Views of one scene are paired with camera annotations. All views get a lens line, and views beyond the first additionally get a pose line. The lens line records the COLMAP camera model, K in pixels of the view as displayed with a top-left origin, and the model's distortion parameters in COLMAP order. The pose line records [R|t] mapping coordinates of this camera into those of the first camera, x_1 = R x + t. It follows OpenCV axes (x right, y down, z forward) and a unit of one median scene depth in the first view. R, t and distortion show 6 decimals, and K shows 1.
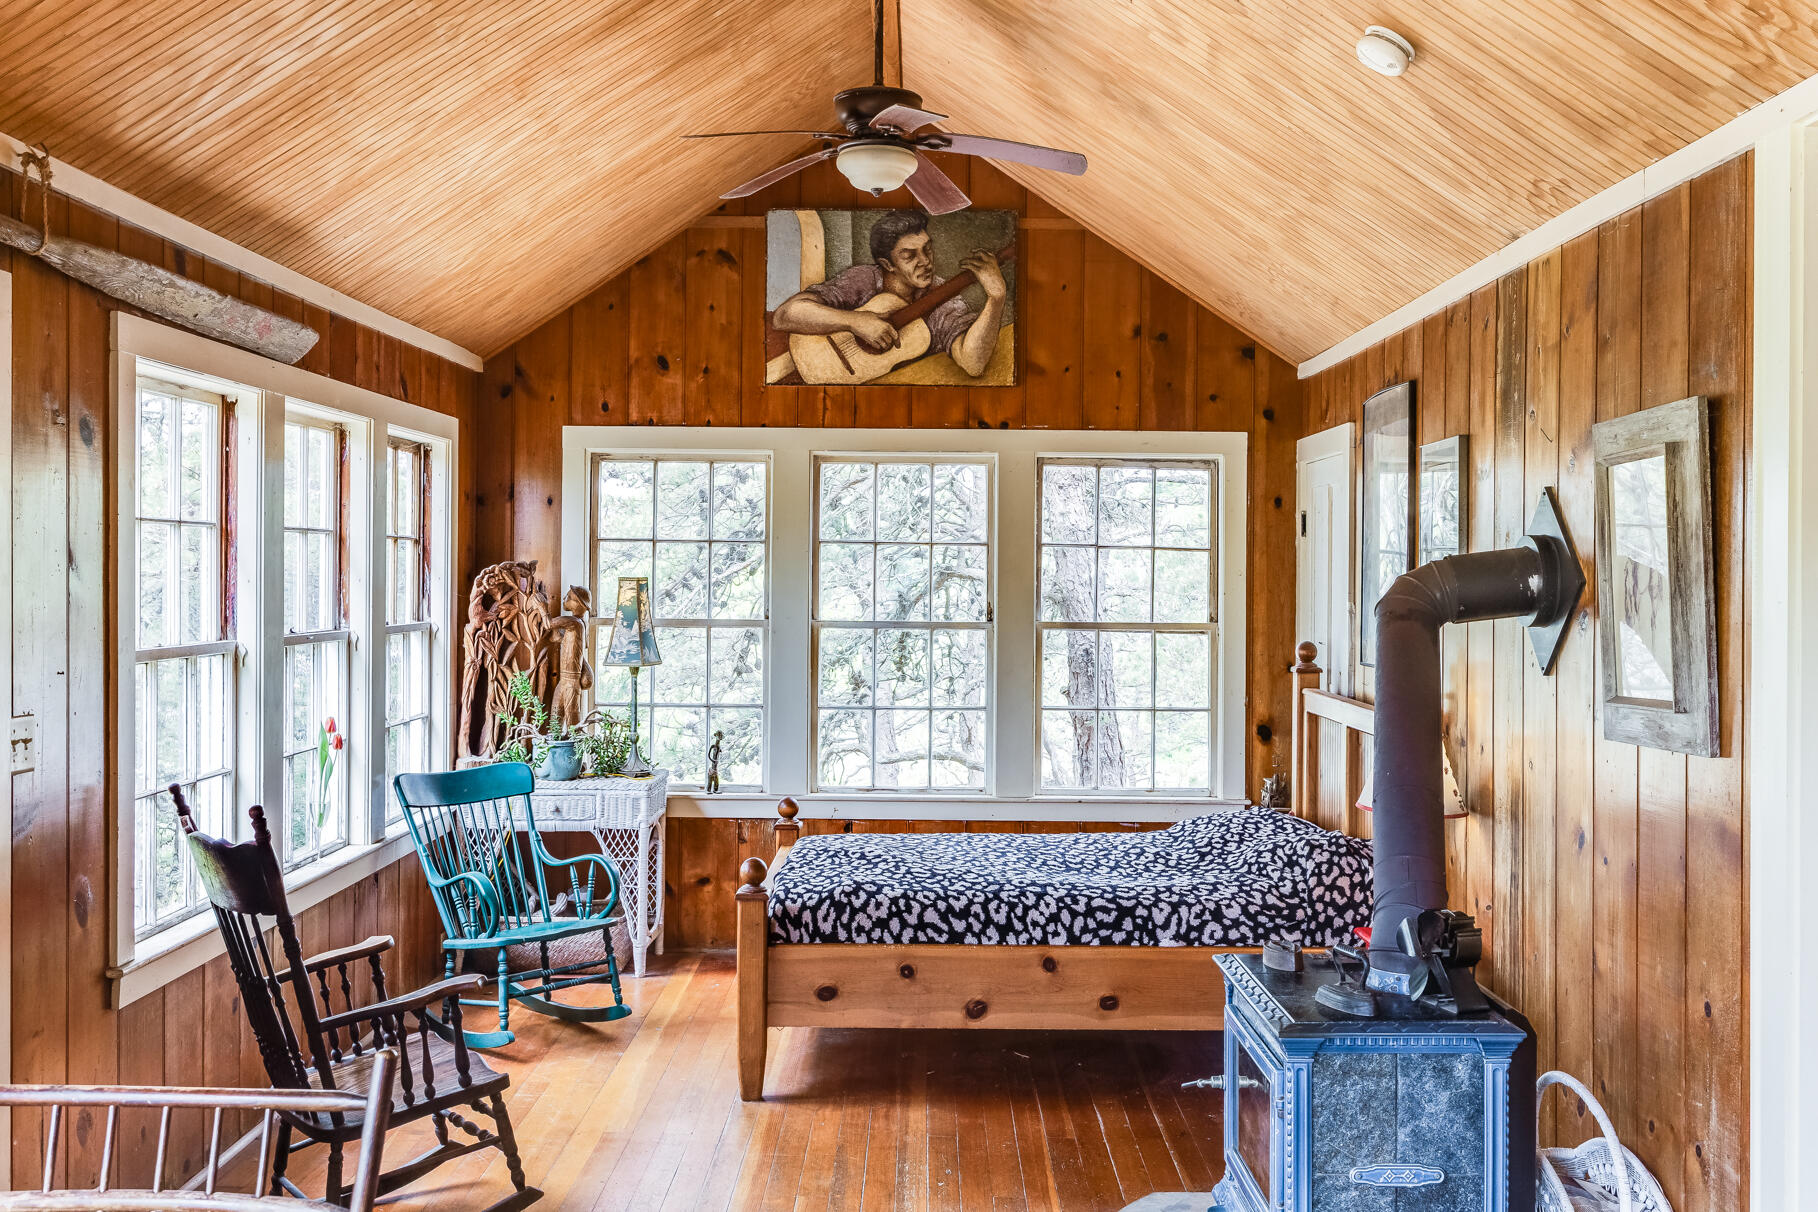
lens RADIAL K [[1731.6, 0, 904.4], [0, 1731.6, 569.4], [0, 0, 1]] dist [-0.005156, 0.000000]
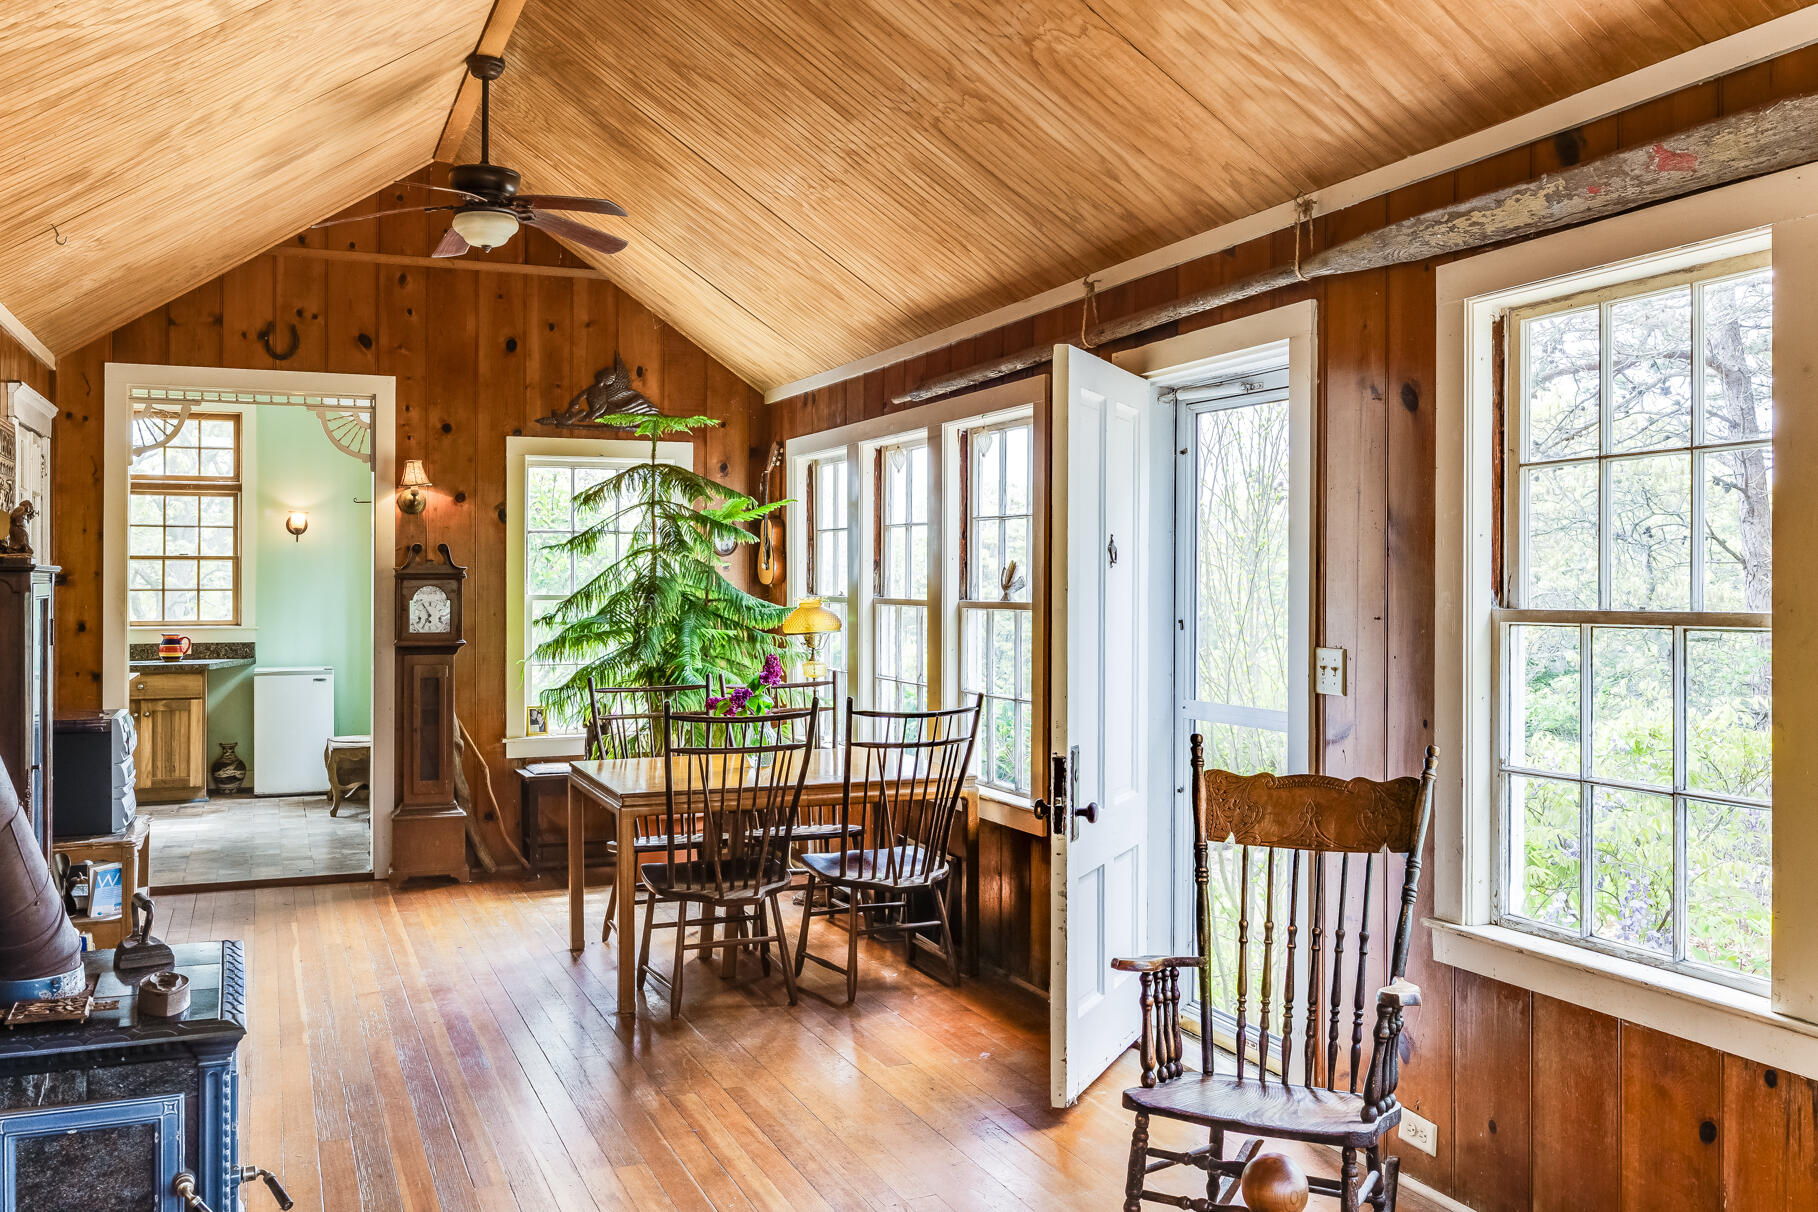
lens RADIAL K [[1560.3, 0, 916.9], [0, 1560.3, 591.2], [0, 0, 1]] dist [-0.035410, 0.005254]
pose [[-0.919936, -0.001972, -0.392063, 0.118126], [-0.002071, 0.999998, -0.000171, 0.026628], [0.392063, 0.000655, -0.919938, 1.131721]]
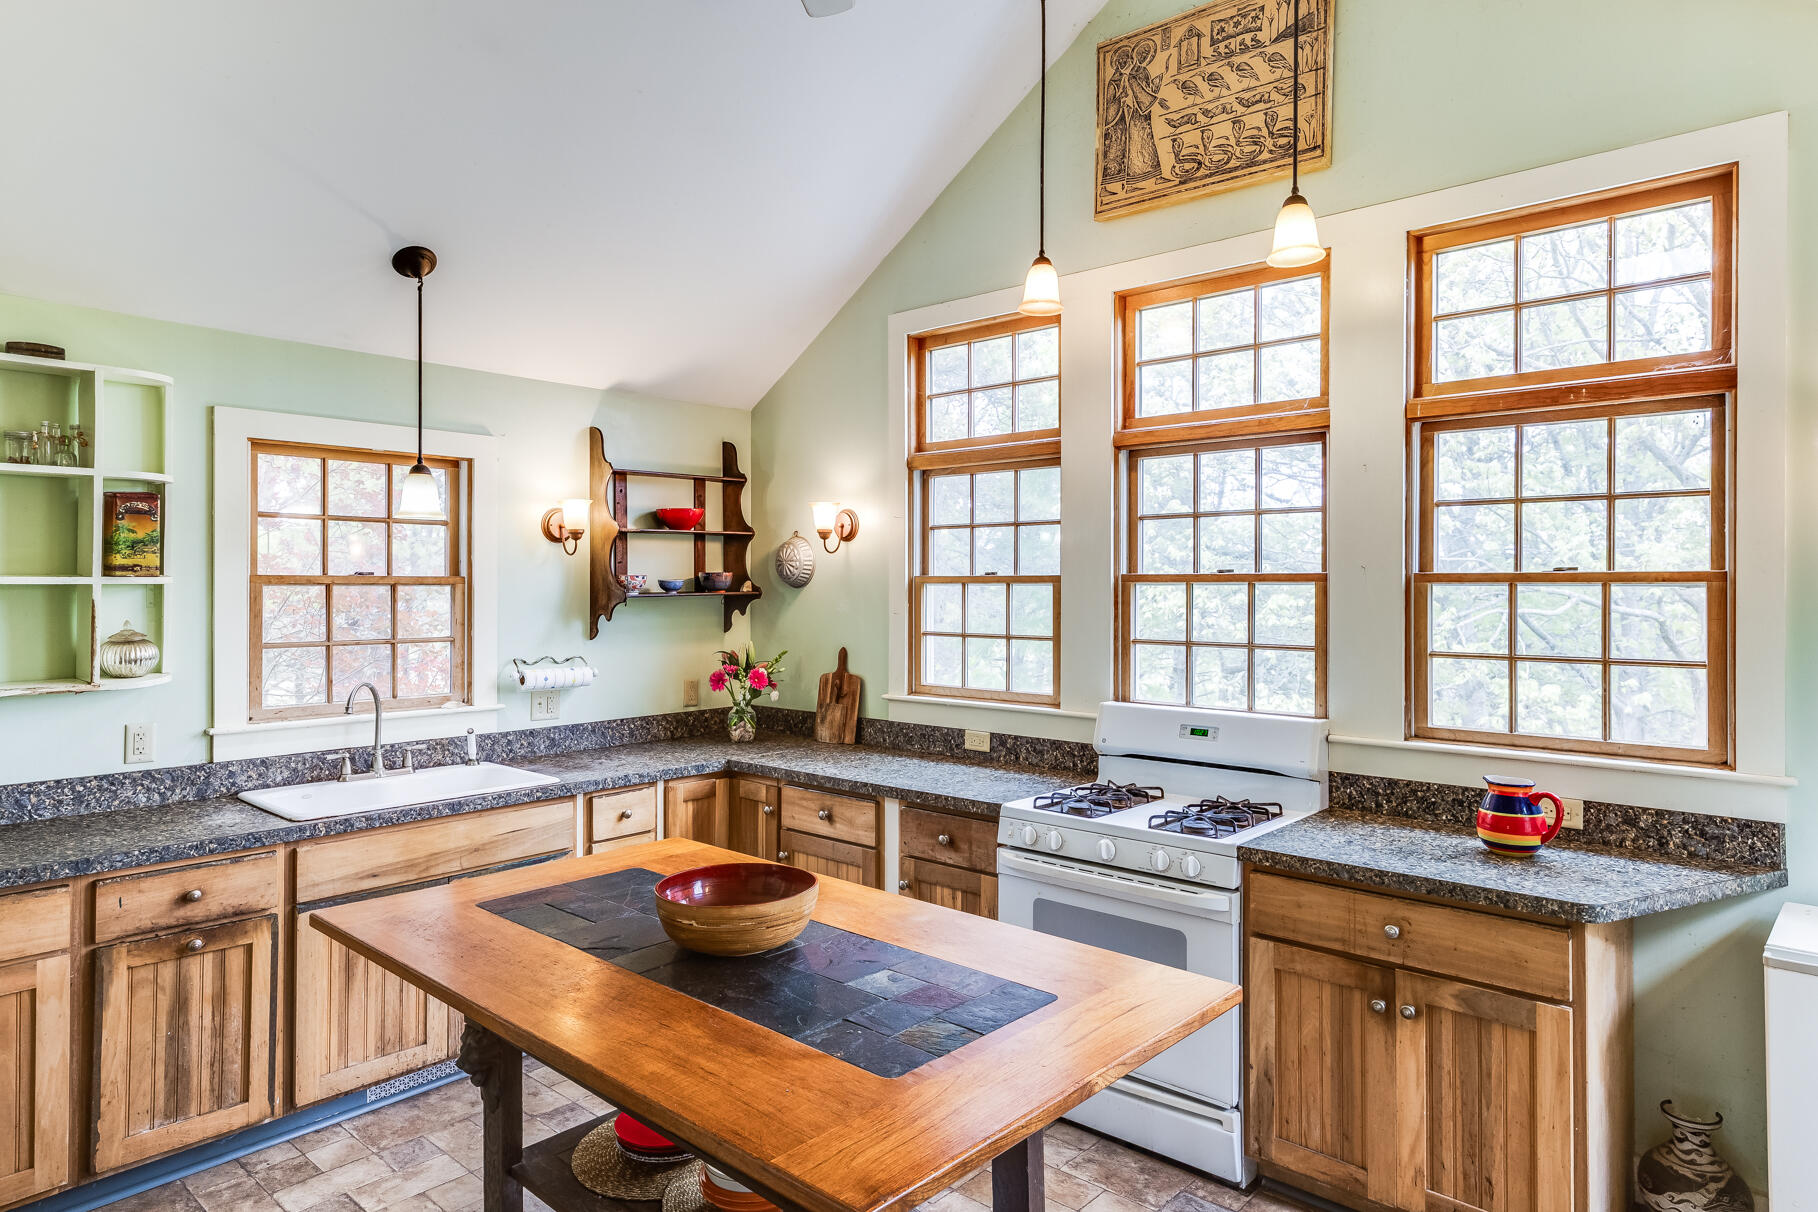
lens RADIAL K [[1114.7, 0, 897.8], [0, 1114.7, 578.3], [0, 0, 1]] dist [0.000221, 0.003500]
pose [[-0.753891, 0.000359, 0.656999, 0.093327], [-0.011344, 0.999844, -0.013564, 0.000638], [-0.656901, -0.017678, -0.753769, -0.231610]]
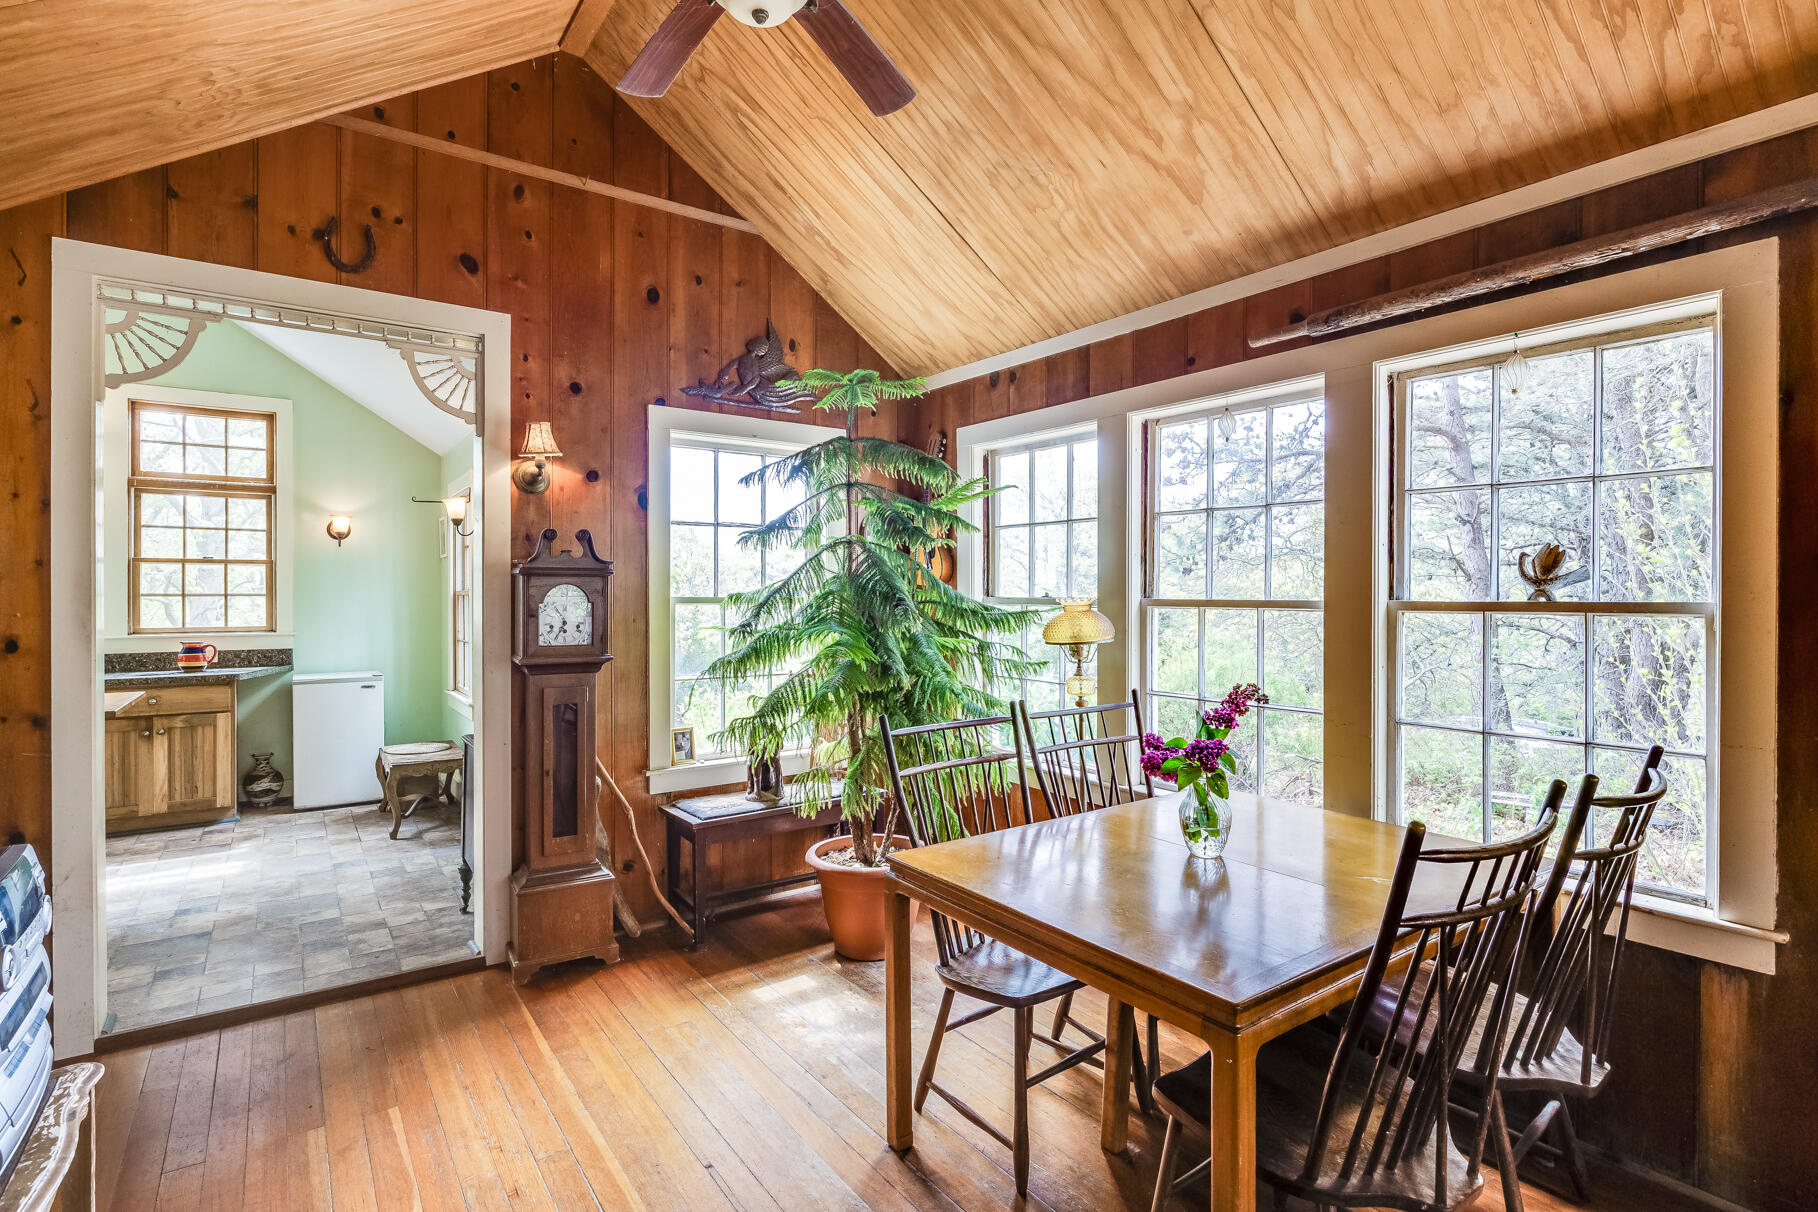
lens RADIAL K [[881.4, 0, 907.5], [0, 881.4, 606.5], [0, 0, 1]] dist [-0.016034, -0.000463]
pose [[-0.809767, 0.003827, -0.586740, 0.135536], [-0.000277, 0.999976, 0.006905, 0.032451], [0.586752, 0.005754, -0.809746, 0.403958]]
